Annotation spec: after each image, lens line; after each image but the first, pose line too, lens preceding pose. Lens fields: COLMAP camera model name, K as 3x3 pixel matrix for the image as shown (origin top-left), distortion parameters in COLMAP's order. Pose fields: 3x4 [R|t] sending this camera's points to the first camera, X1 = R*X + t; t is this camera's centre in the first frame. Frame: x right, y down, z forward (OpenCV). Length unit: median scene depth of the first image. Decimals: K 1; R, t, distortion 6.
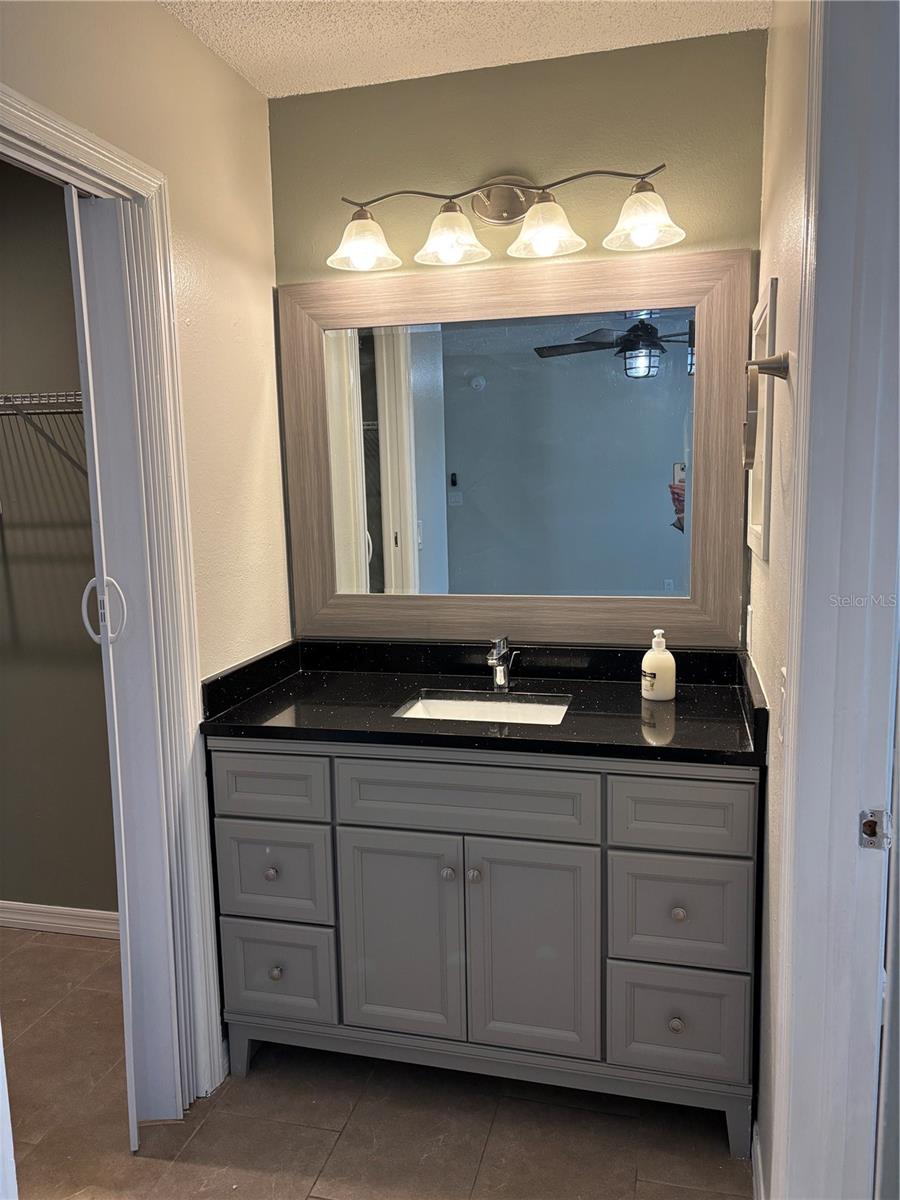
lens RADIAL K [[900.7, 0, 456.1], [0, 900.7, 602.3], [0, 0, 1]] dist [0.061176, -0.054521]
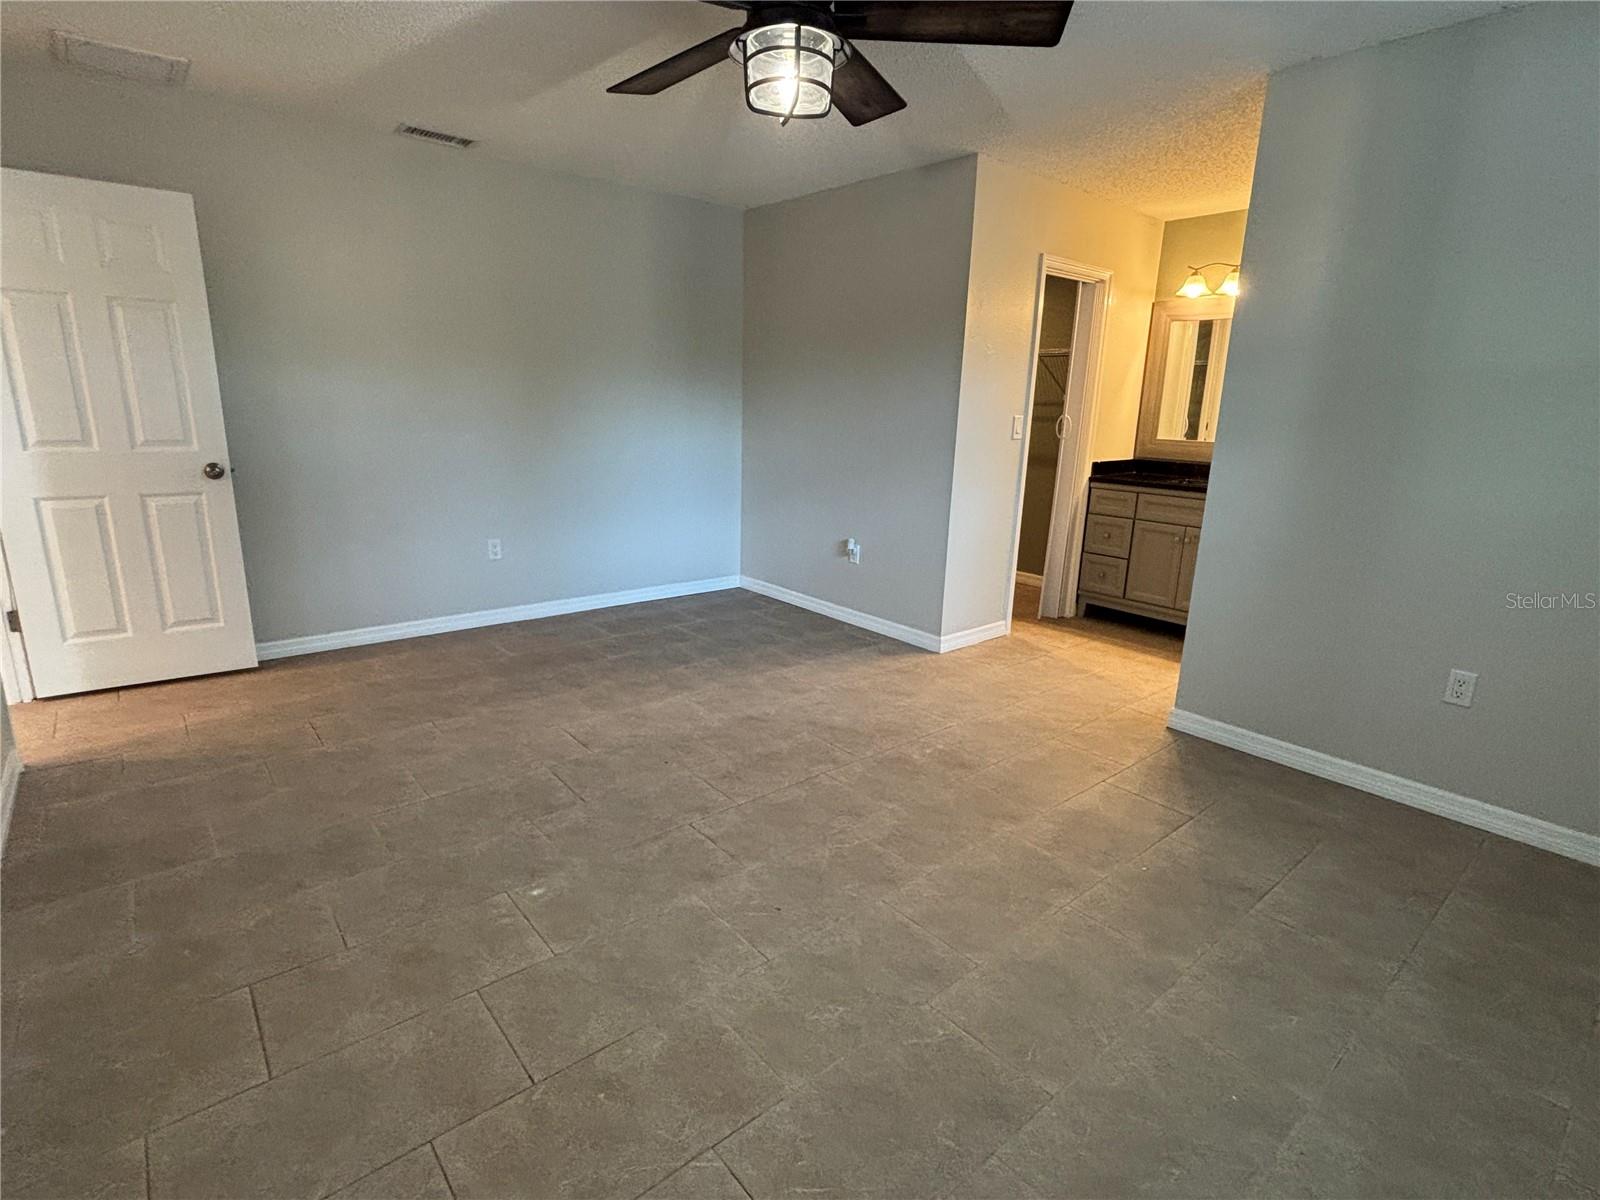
lens RADIAL K [[785.6, 0, 778.0], [0, 785.6, 592.9], [0, 0, 1]] dist [0.001970, 0.000079]
pose [[0.793155, 0.181319, -0.581403, 0.397573], [-0.127038, 0.982910, 0.133228, 0.278710], [0.595623, -0.031810, 0.802634, -1.409976]]
